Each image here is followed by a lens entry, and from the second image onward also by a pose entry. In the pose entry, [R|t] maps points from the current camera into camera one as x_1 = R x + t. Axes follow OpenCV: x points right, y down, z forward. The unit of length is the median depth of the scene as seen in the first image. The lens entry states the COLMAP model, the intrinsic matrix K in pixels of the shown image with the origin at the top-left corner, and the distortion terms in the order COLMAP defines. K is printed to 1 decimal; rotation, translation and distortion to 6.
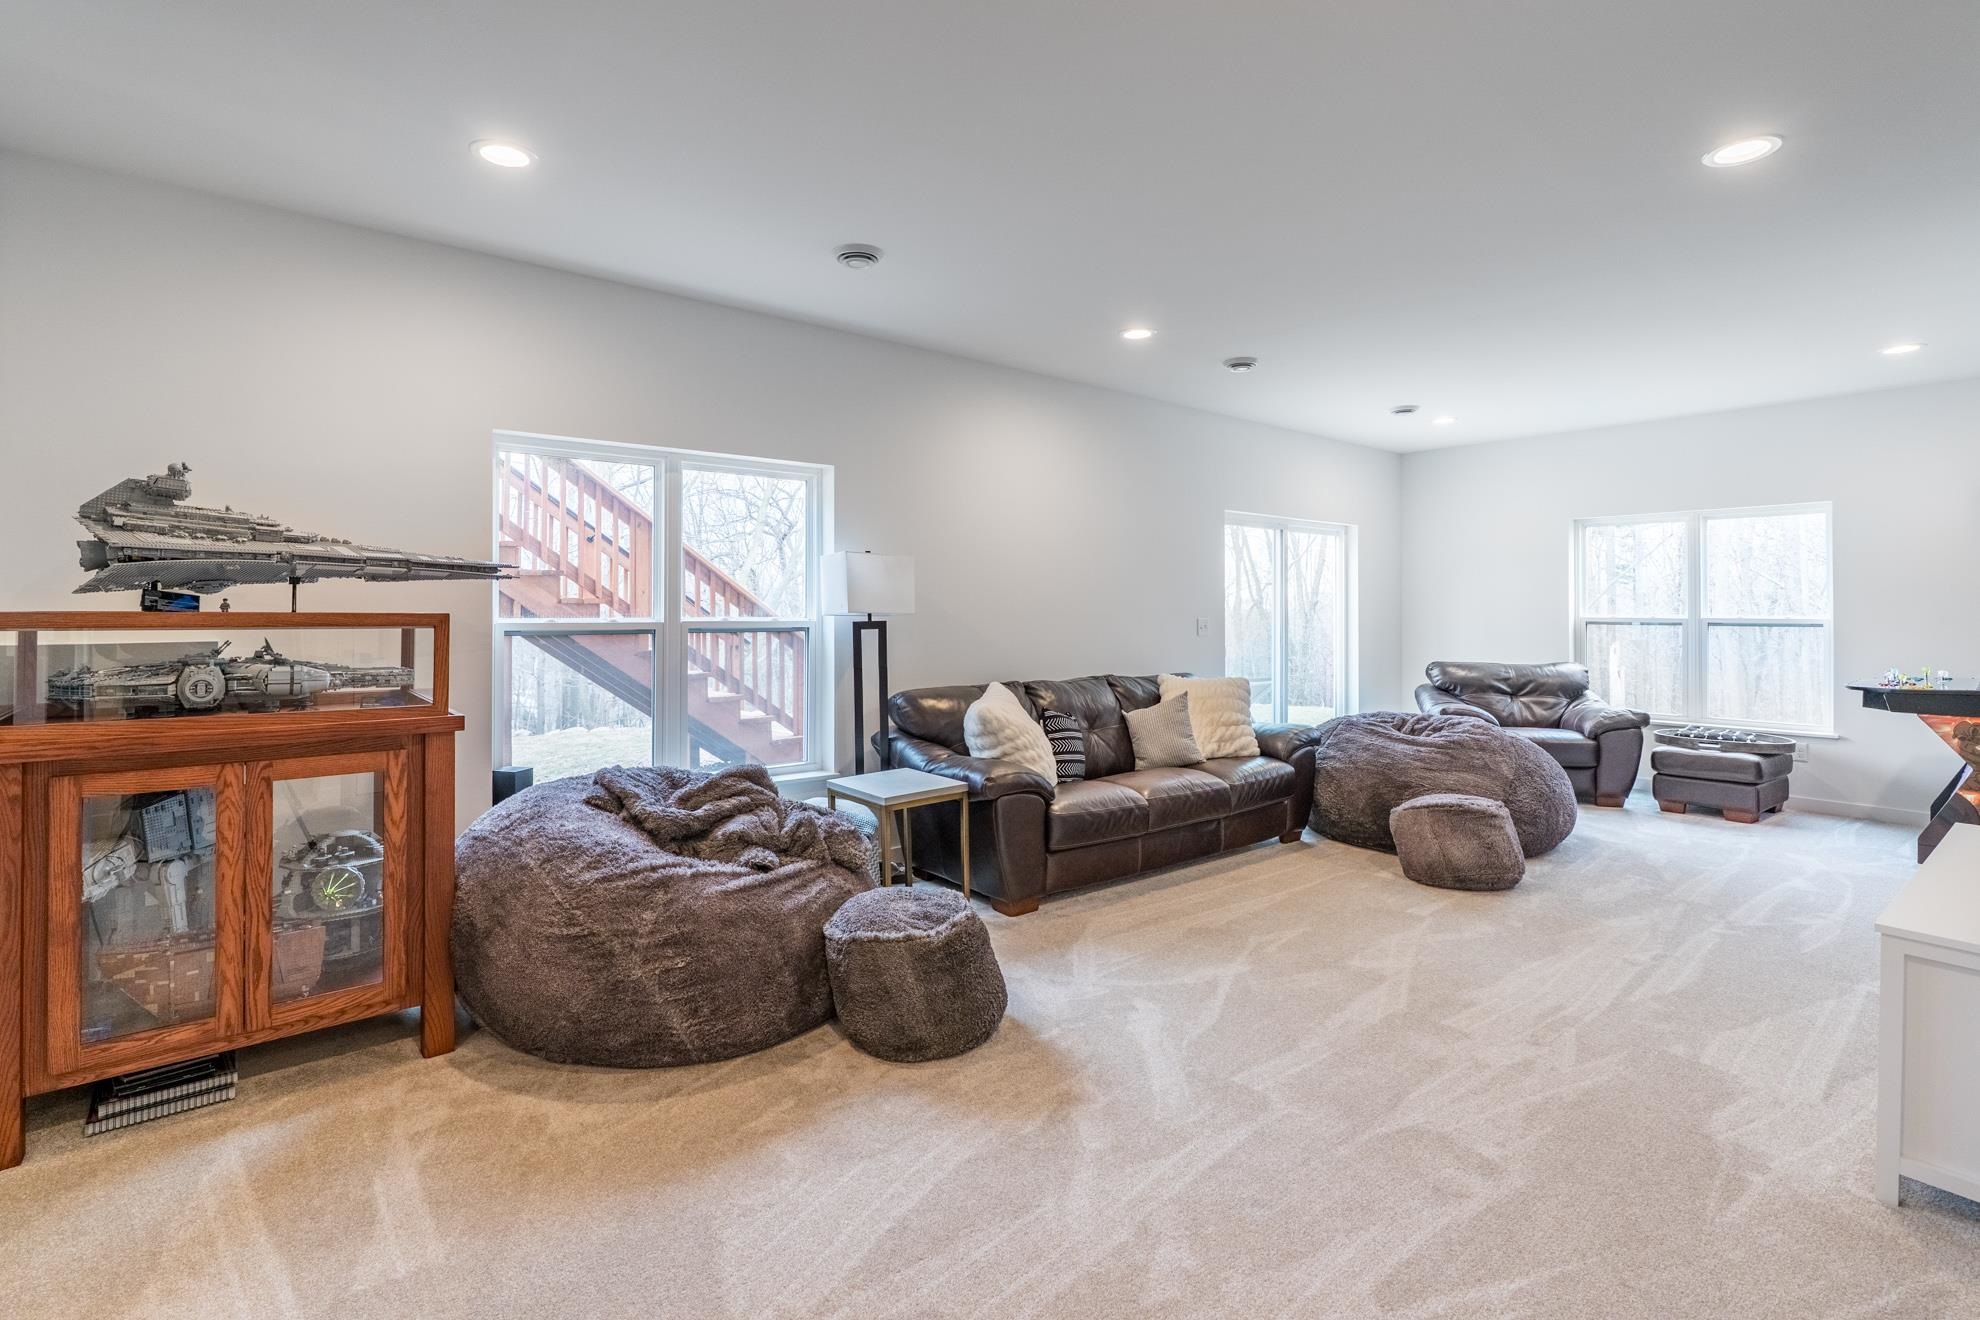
lens RADIAL K [[922.4, 0, 995.4], [0, 922.4, 608.1], [0, 0, 1]] dist [0.000810, 0.000726]
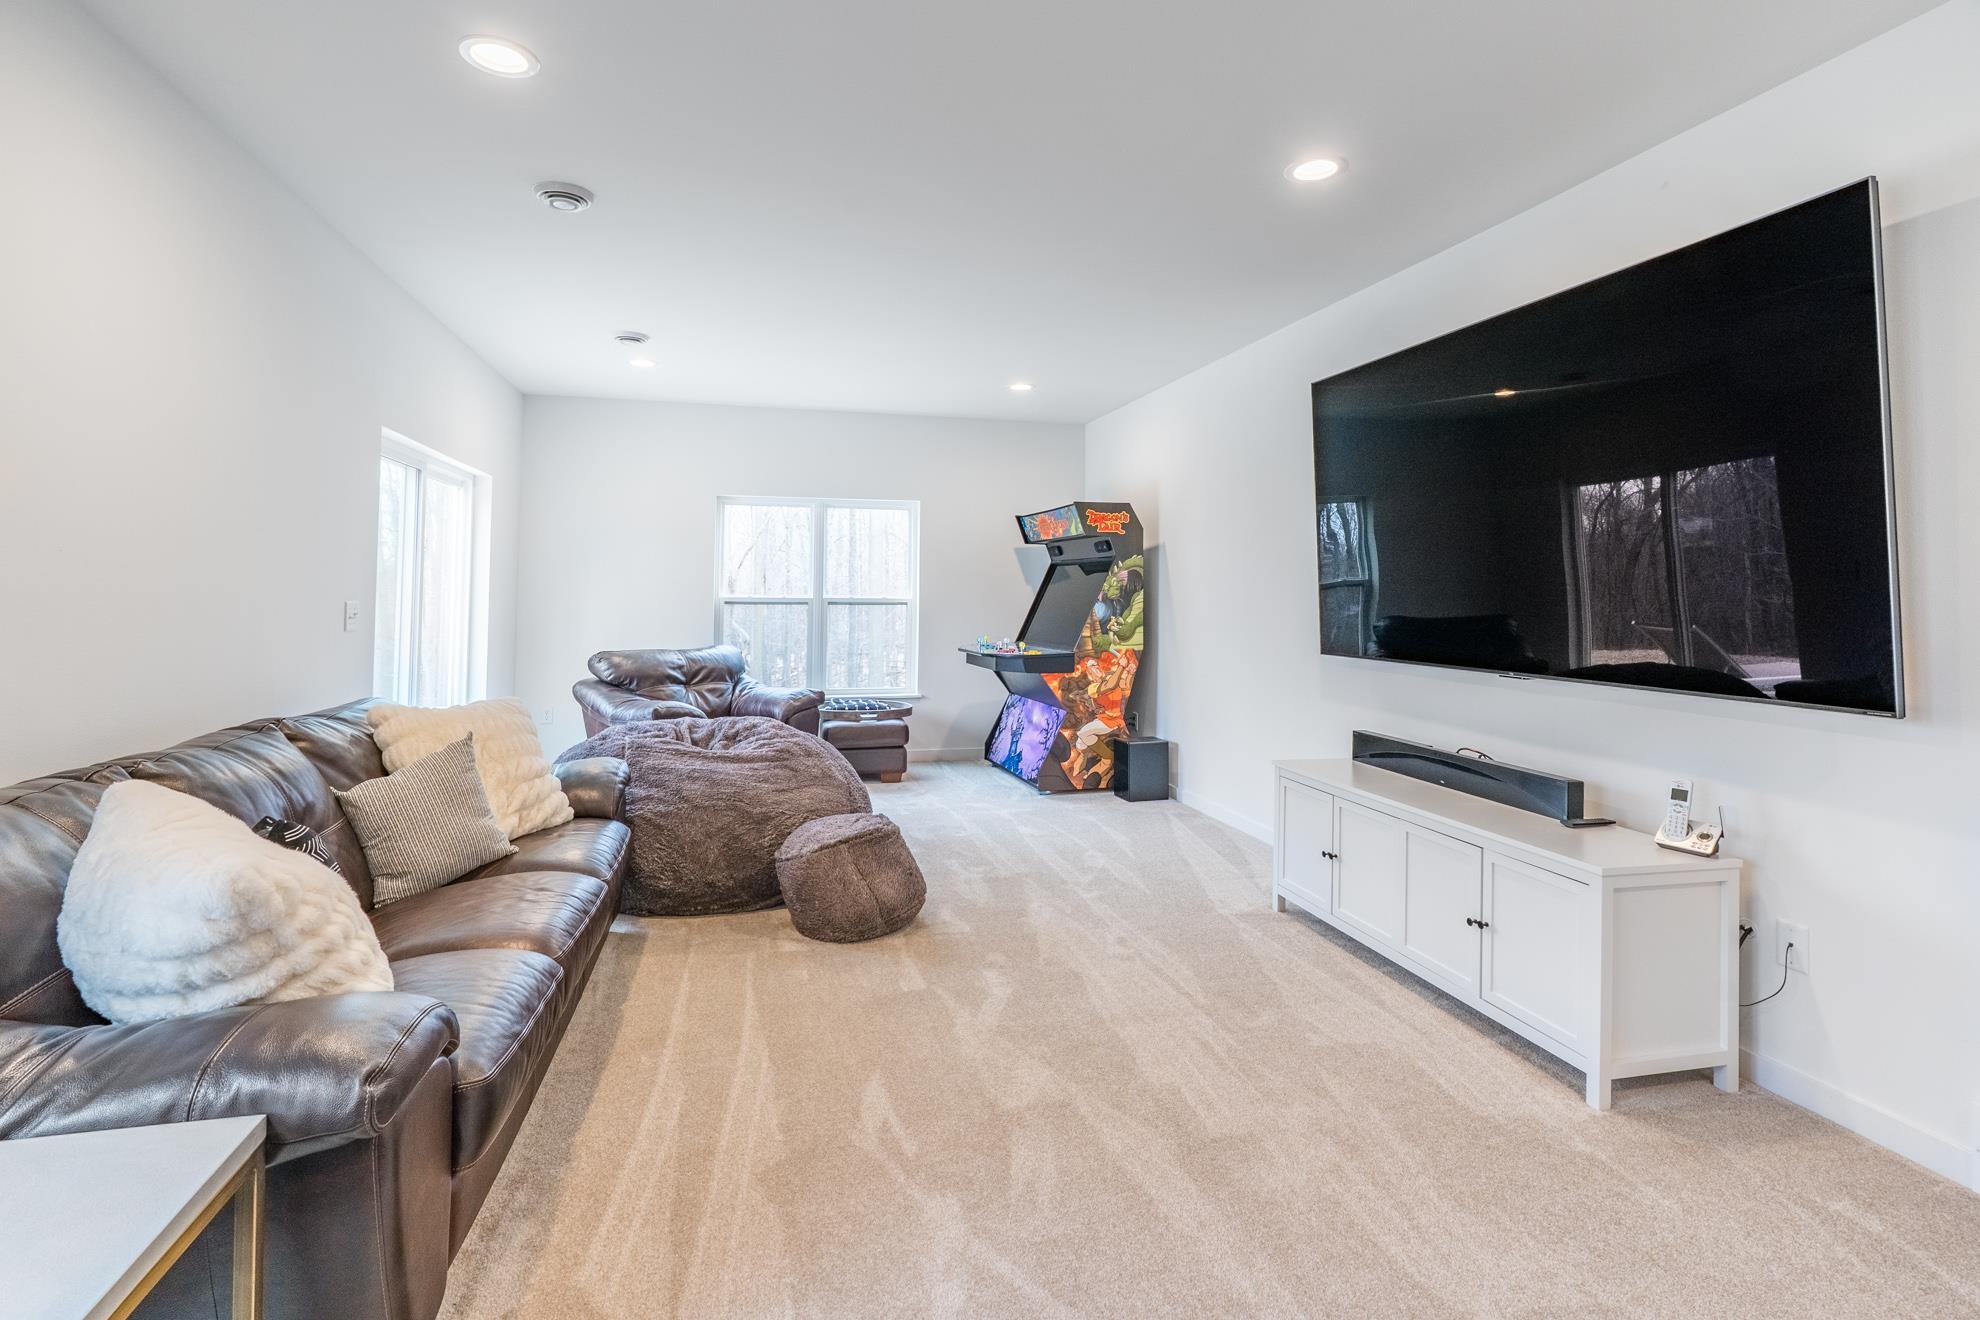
lens RADIAL K [[919.8, 0, 989.2], [0, 919.8, 561.1], [0, 0, 1]] dist [-0.002547, -0.000430]
pose [[0.428750, 0.032281, 0.902846, -0.139734], [-0.008774, 0.999463, -0.031569, 0.000508], [-0.903381, 0.005614, 0.428803, 0.397197]]
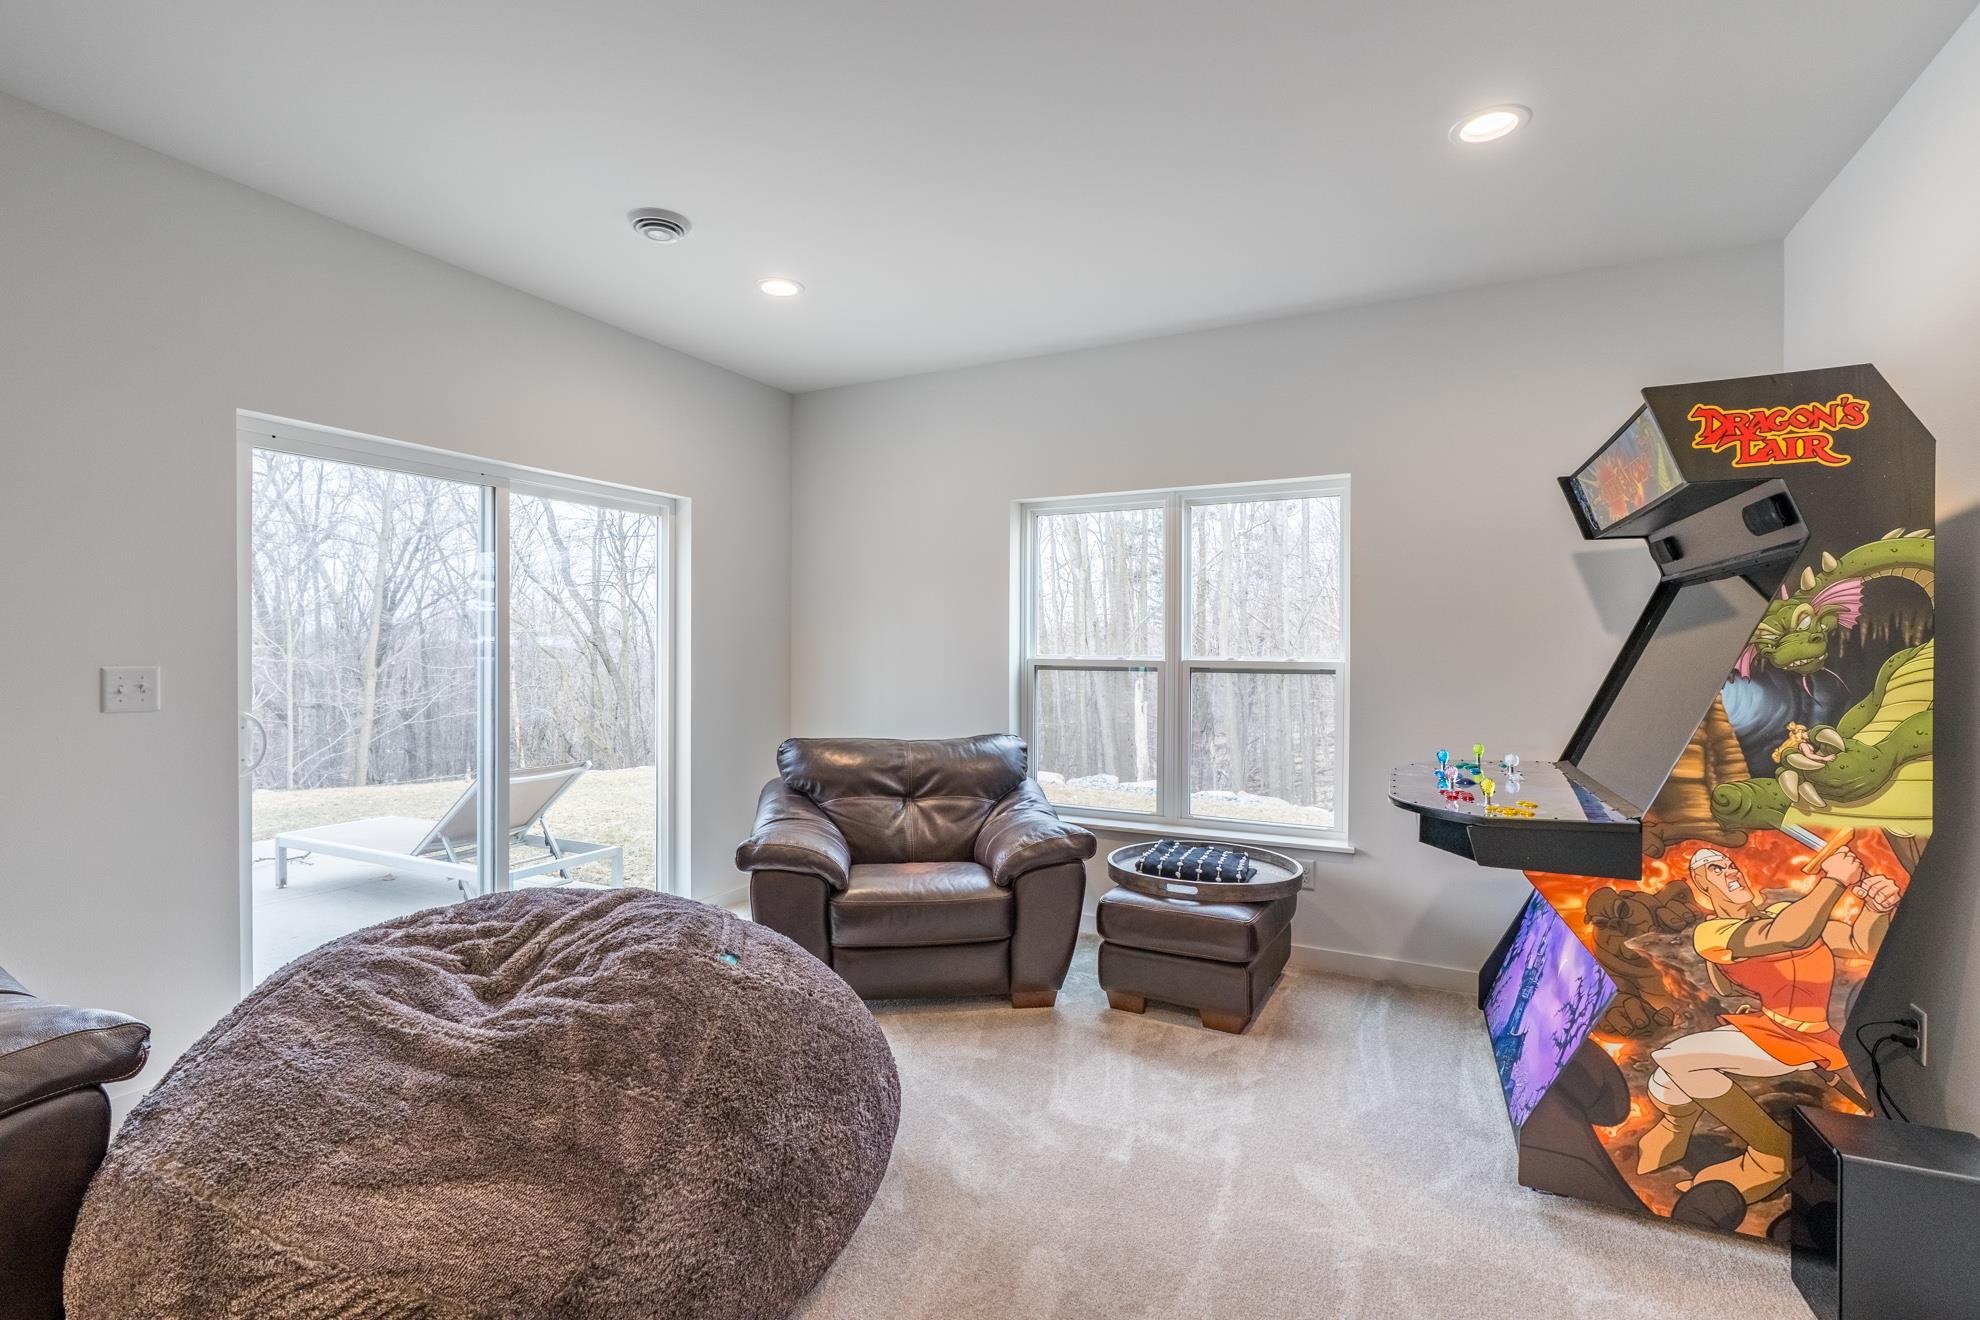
lens RADIAL K [[919.8, 0, 988.6], [0, 919.8, 652.9], [0, 0, 1]] dist [-0.000811, 0.000120]
pose [[0.916248, -0.001506, 0.400609, 0.430089], [-0.002529, 0.999951, 0.009544, 0.000302], [-0.400604, -0.009758, 0.916200, 0.521747]]
